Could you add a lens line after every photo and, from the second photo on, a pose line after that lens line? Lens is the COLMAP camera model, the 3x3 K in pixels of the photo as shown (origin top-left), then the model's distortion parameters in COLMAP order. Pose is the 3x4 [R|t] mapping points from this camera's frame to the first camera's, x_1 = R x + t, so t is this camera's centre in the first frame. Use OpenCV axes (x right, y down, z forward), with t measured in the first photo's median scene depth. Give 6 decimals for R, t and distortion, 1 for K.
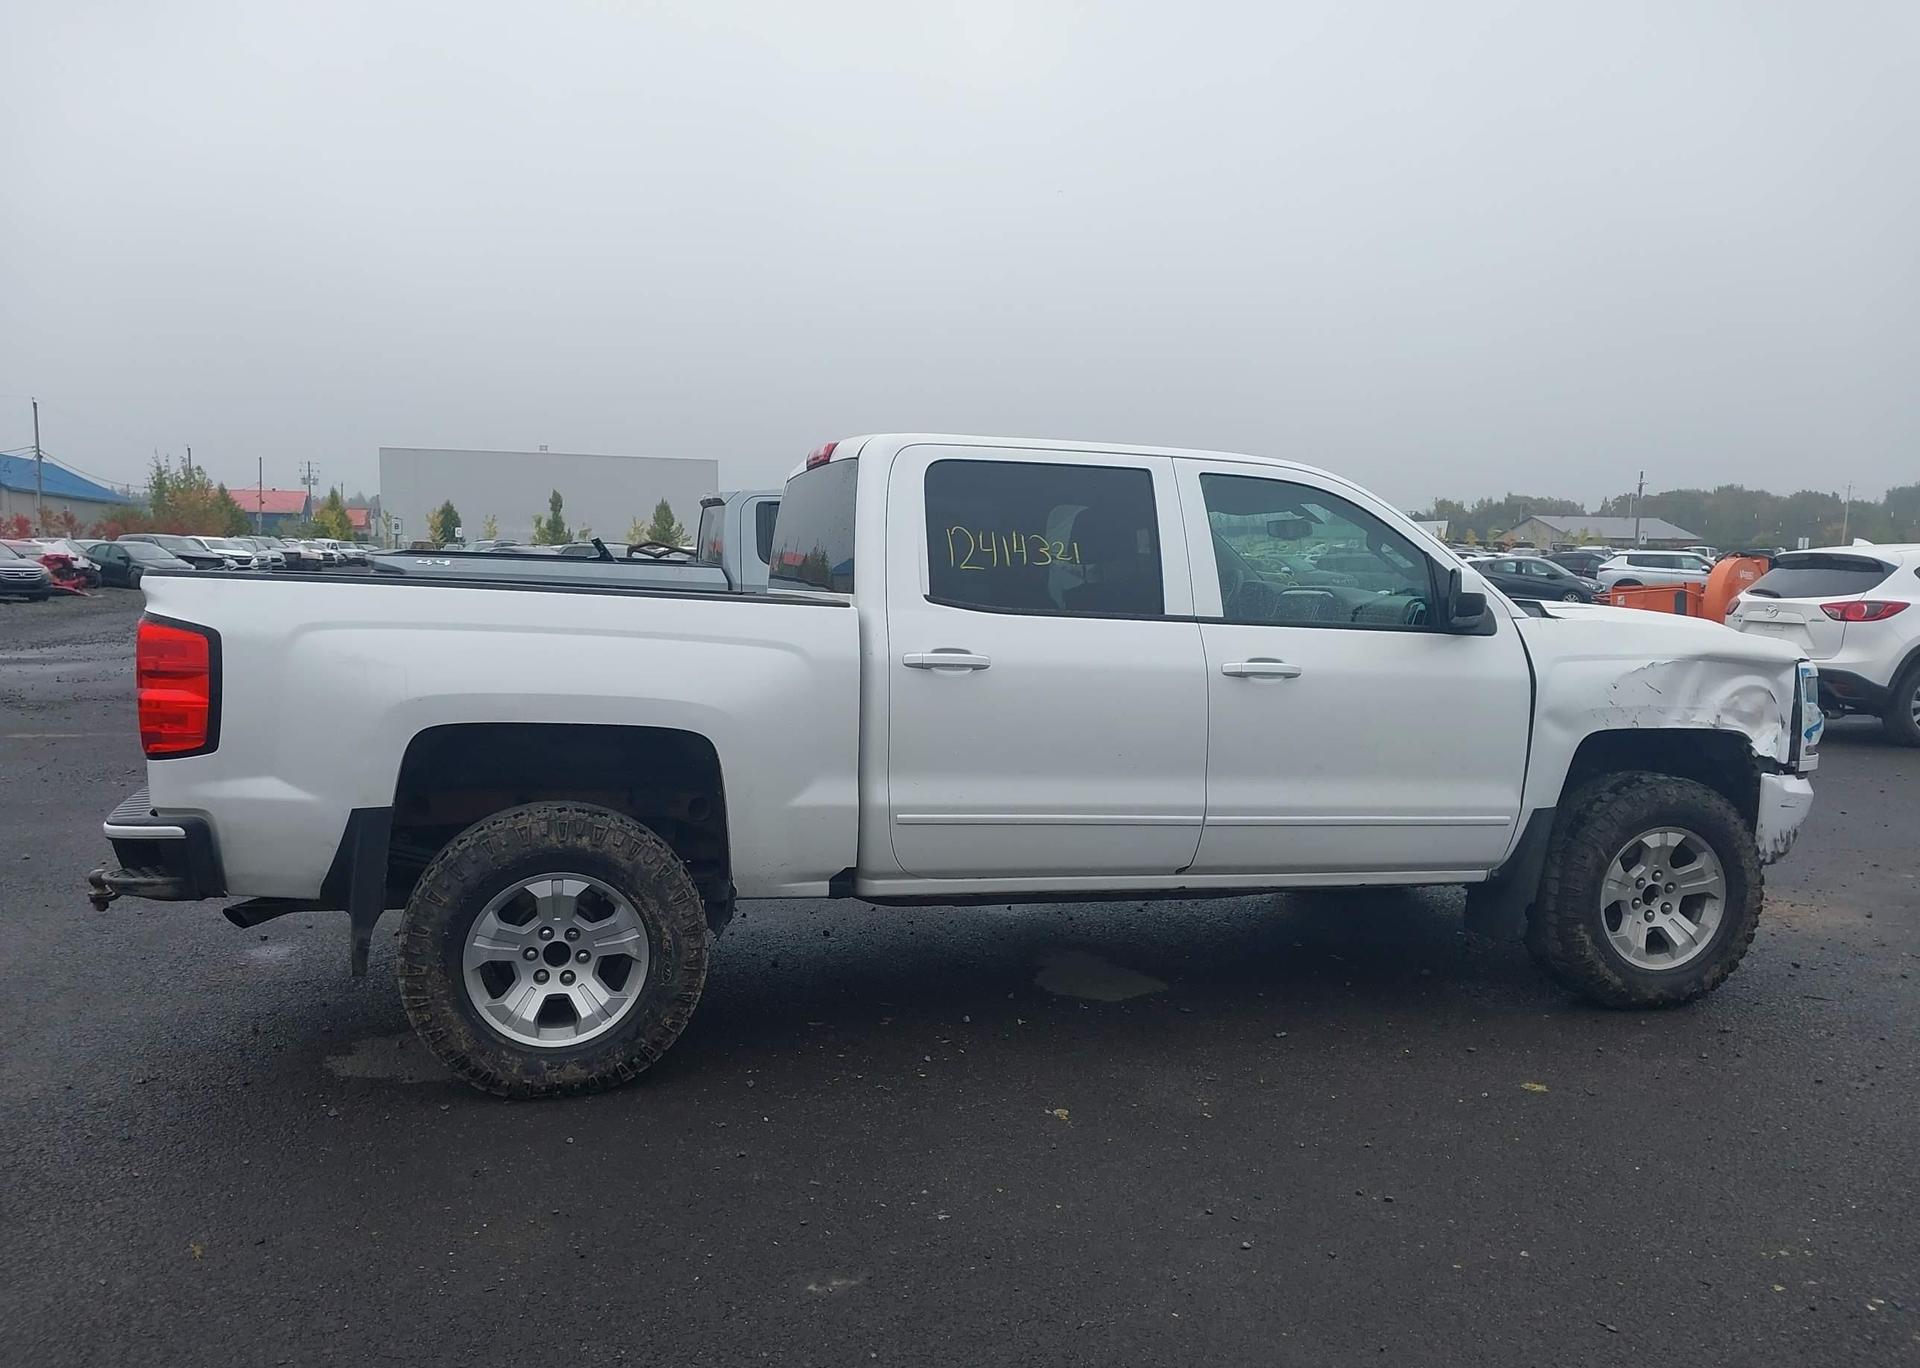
lens RADIAL K [[1494.5, 0, 952.6], [0, 1494.5, 715.0], [0, 0, 1]] dist [0.052755, -0.063823]
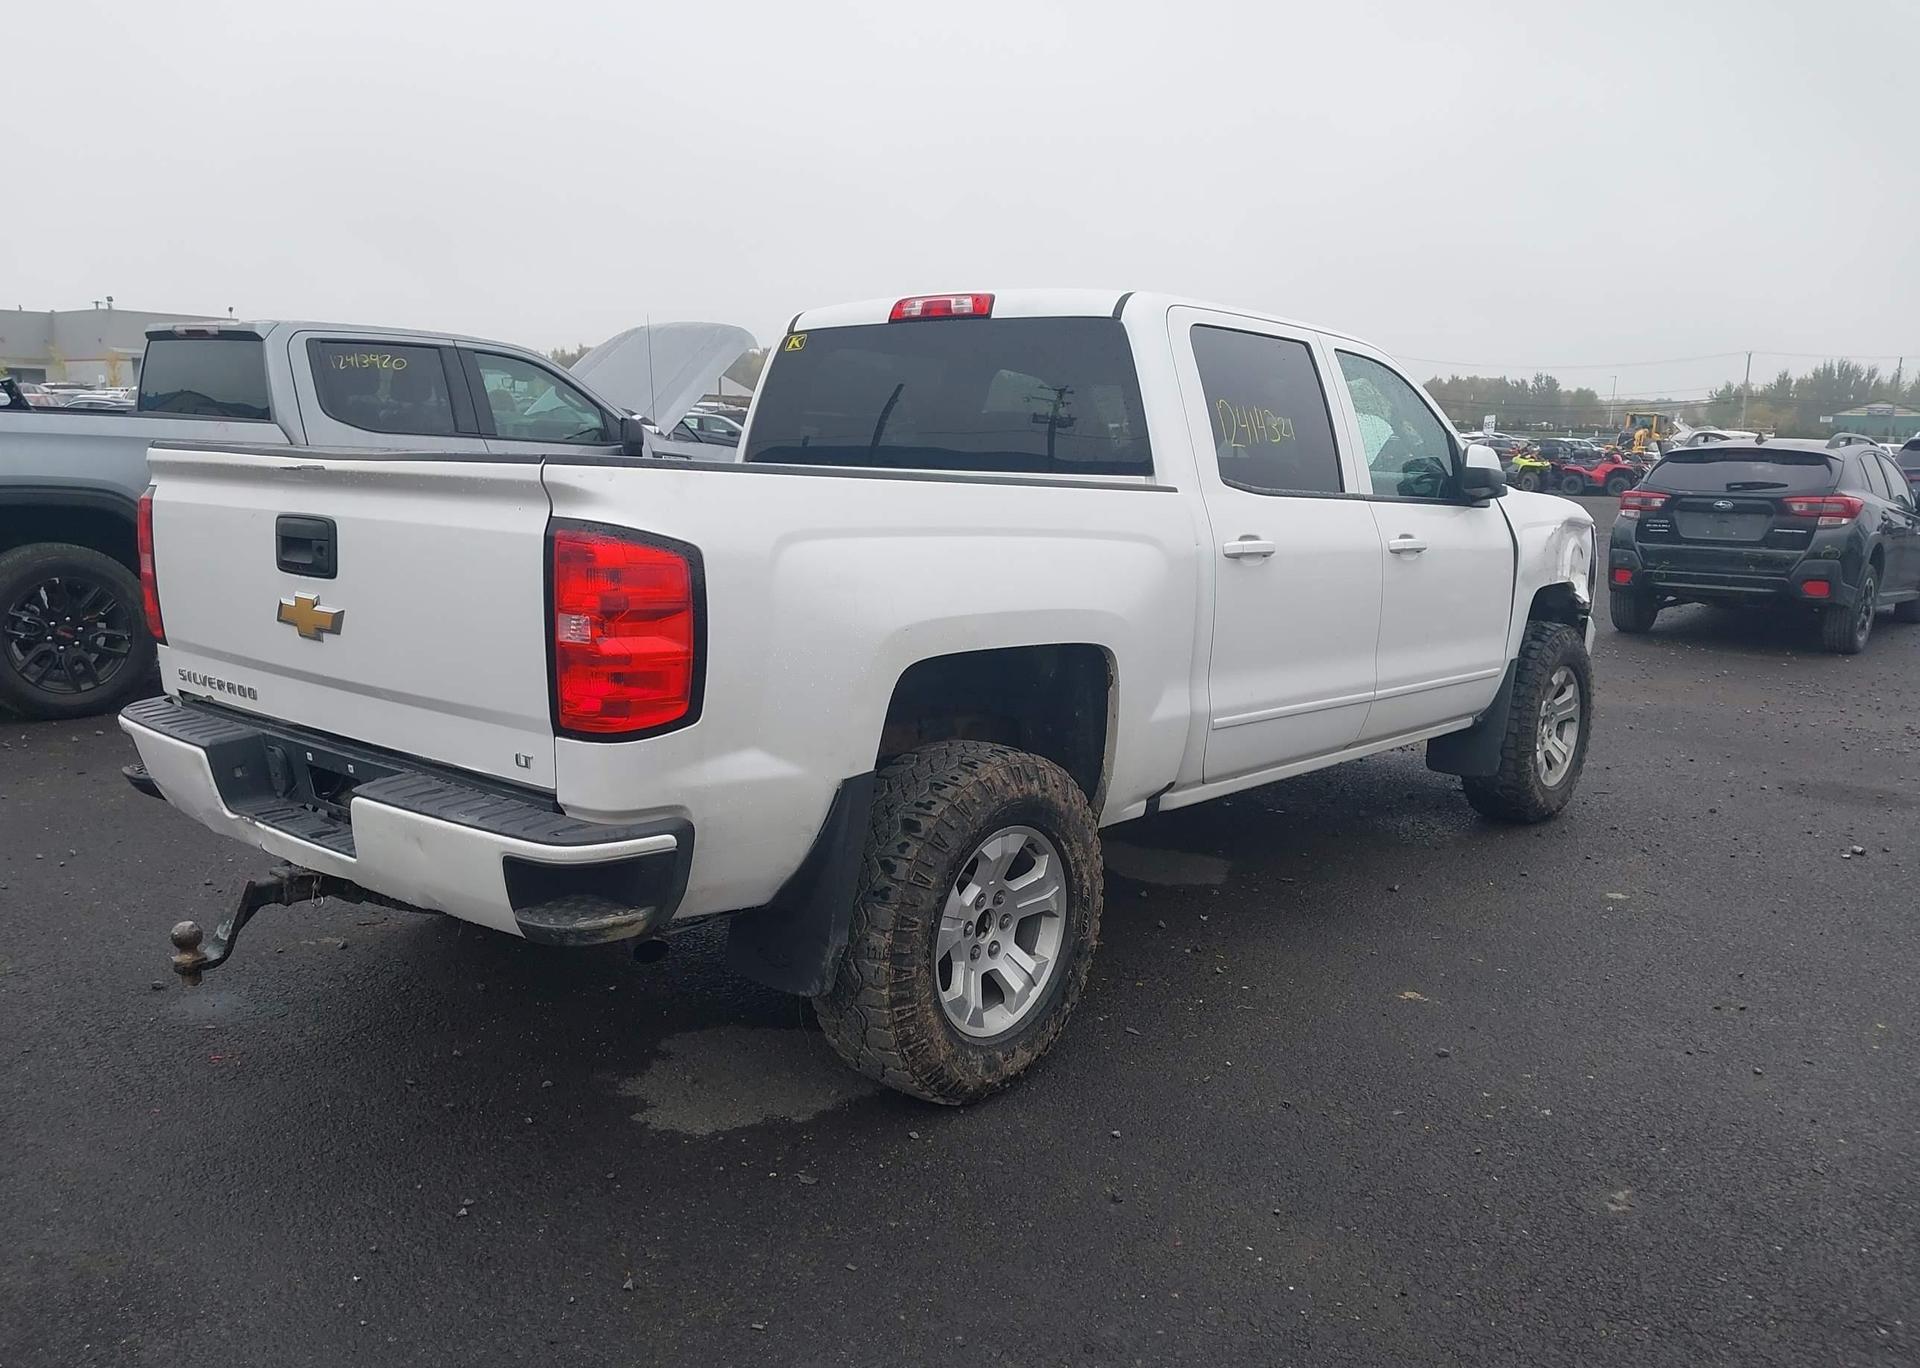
lens RADIAL K [[1494.5, 0, 941.4], [0, 1494.5, 740.1], [0, 0, 1]] dist [0.052755, -0.063823]
pose [[0.833786, -0.103371, 0.542324, -0.683308], [0.041315, 0.991243, 0.125420, -0.043467], [-0.550540, -0.082168, 0.830755, 0.321769]]
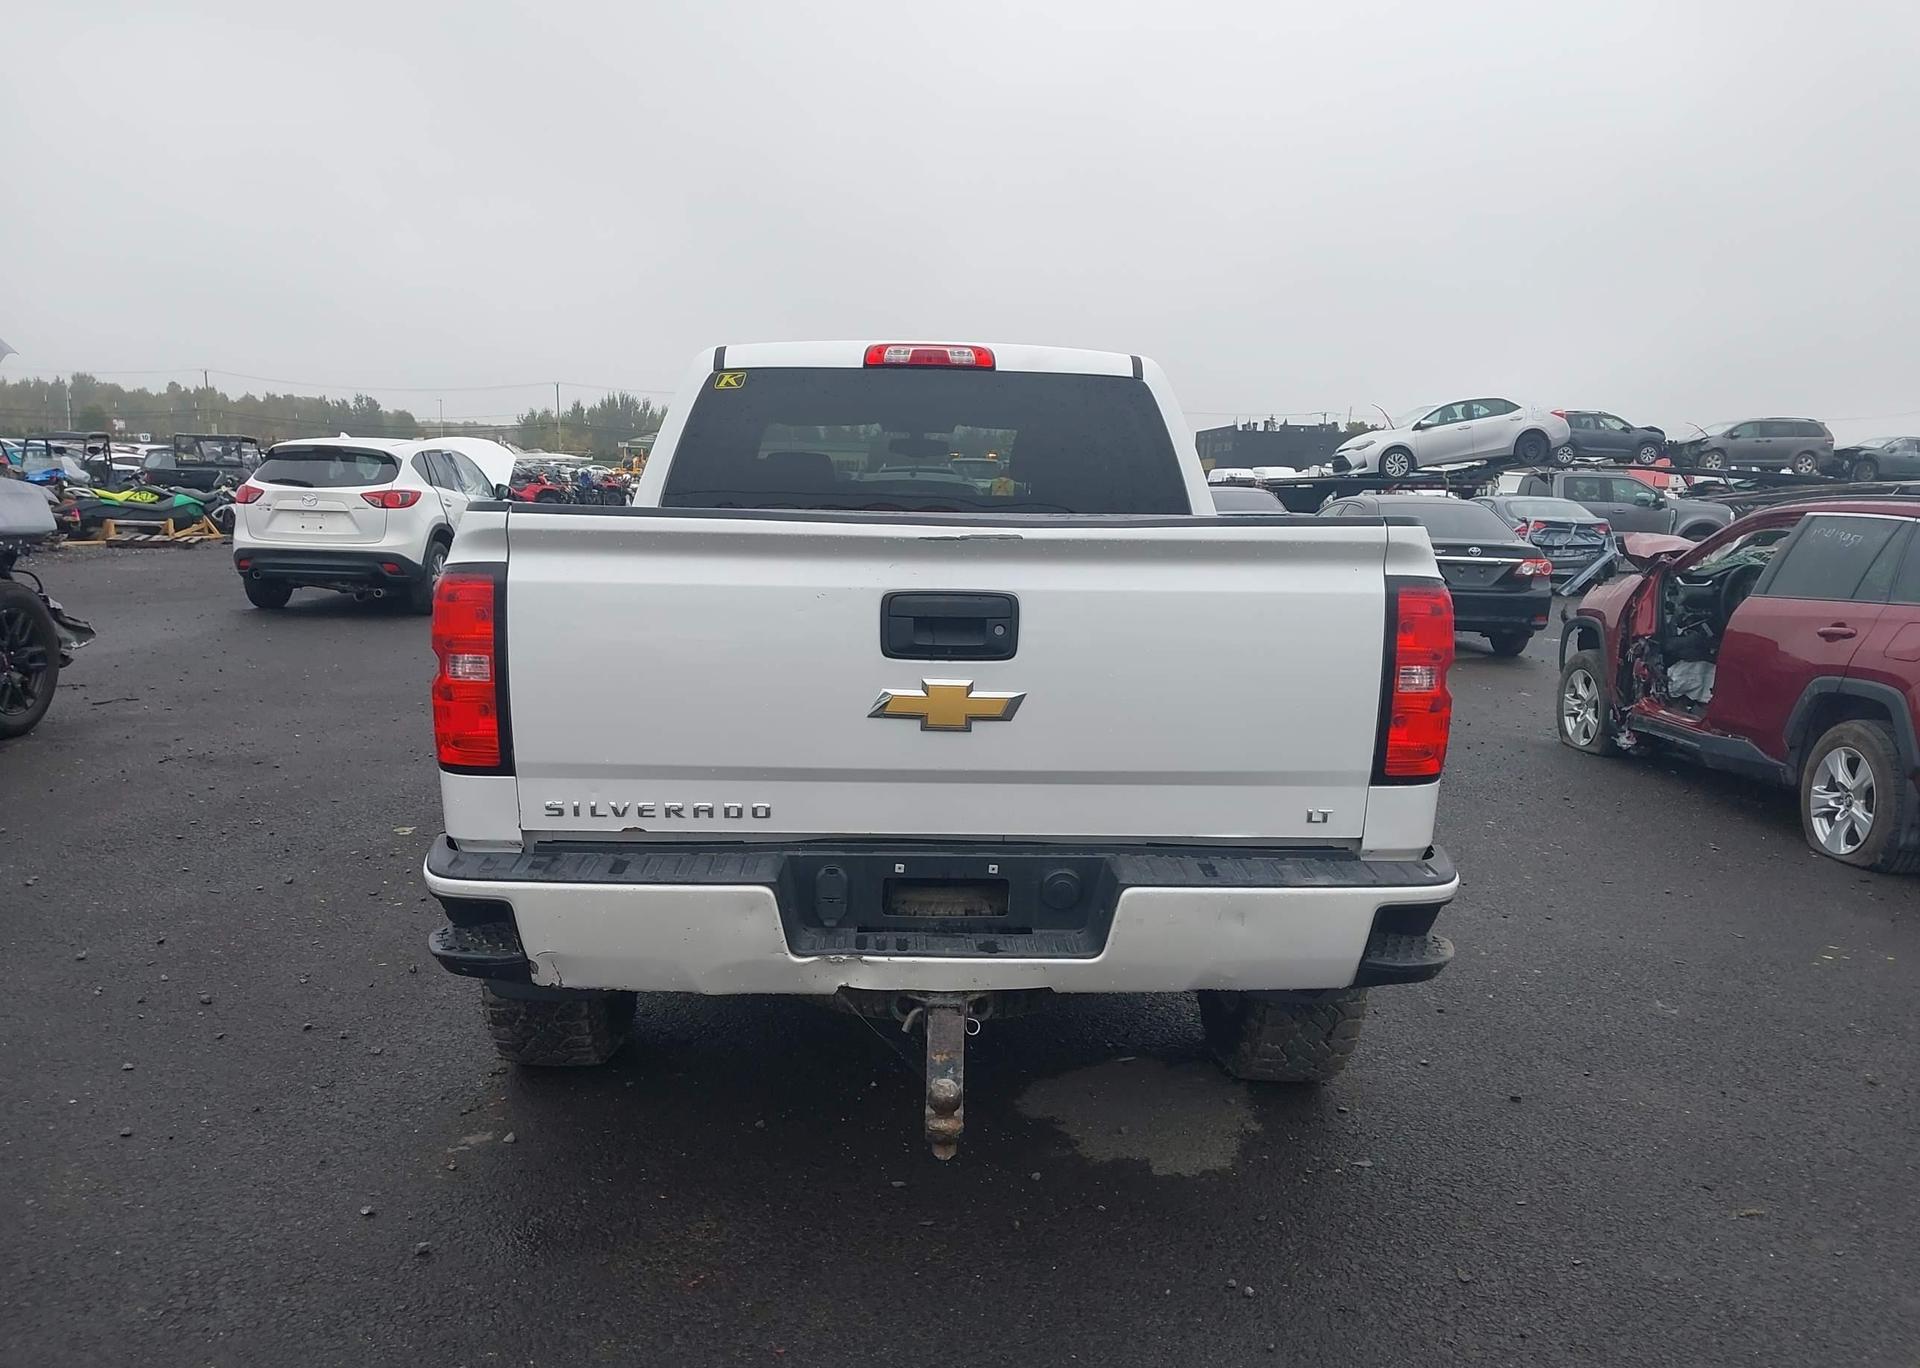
lens RADIAL K [[1494.5, 0, 930.3], [0, 1494.5, 743.3], [0, 0, 1]] dist [0.052755, -0.063823]
pose [[0.253921, -0.172699, 0.951682, -1.130222], [0.074713, 0.984493, 0.158719, -0.107393], [-0.964335, 0.030801, 0.262886, 0.923667]]
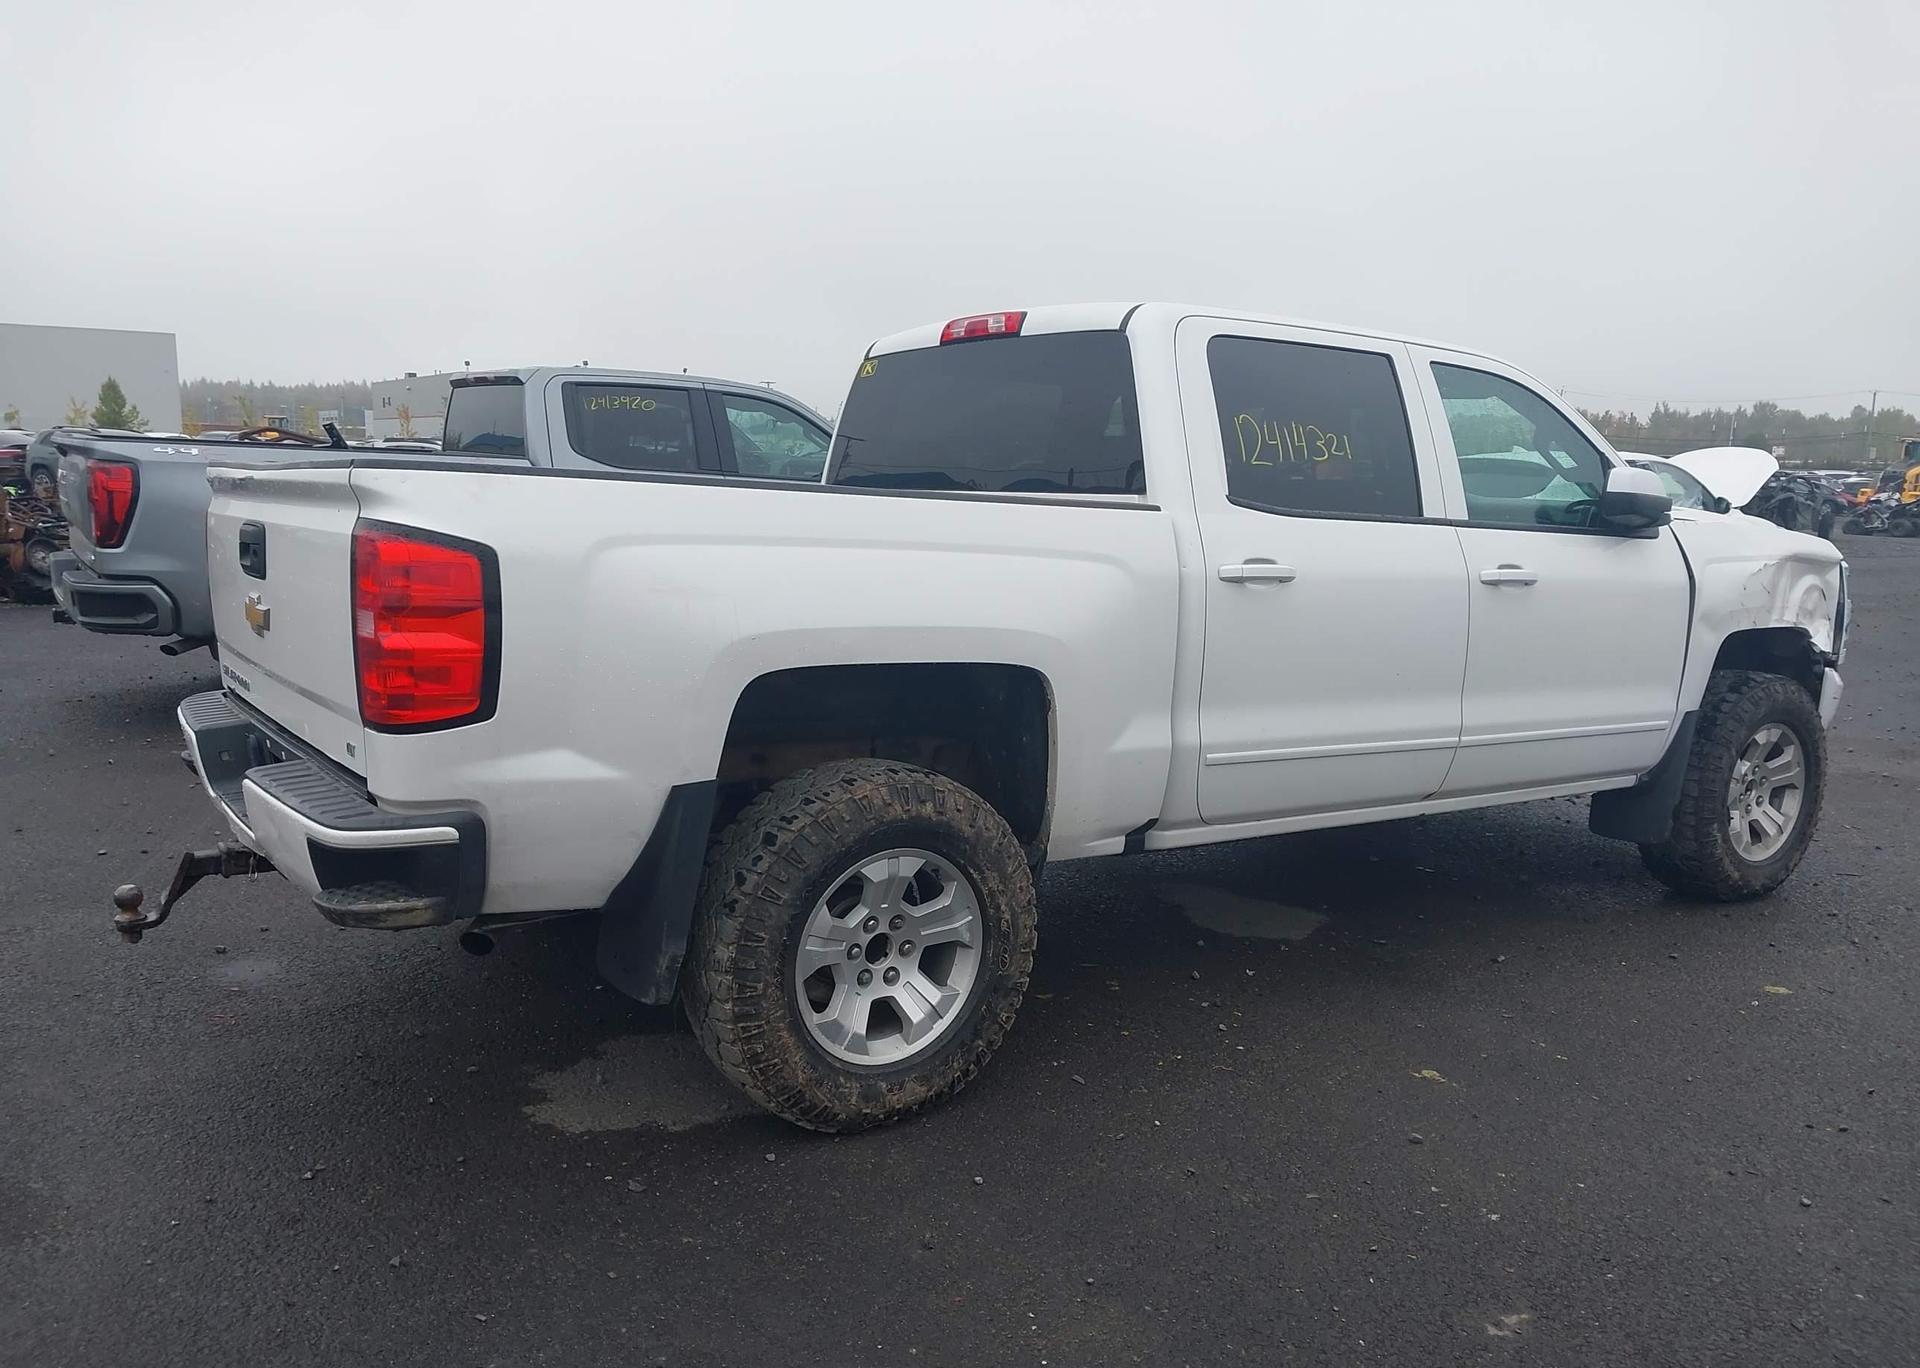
lens RADIAL K [[1494.5, 0, 951.7], [0, 1494.5, 734.6], [0, 0, 1]] dist [0.052755, -0.063823]
pose [[0.949484, -0.047289, 0.310233, -0.445888], [0.022203, 0.996227, 0.083902, -0.020136], [-0.313030, -0.072775, 0.946951, 0.228745]]
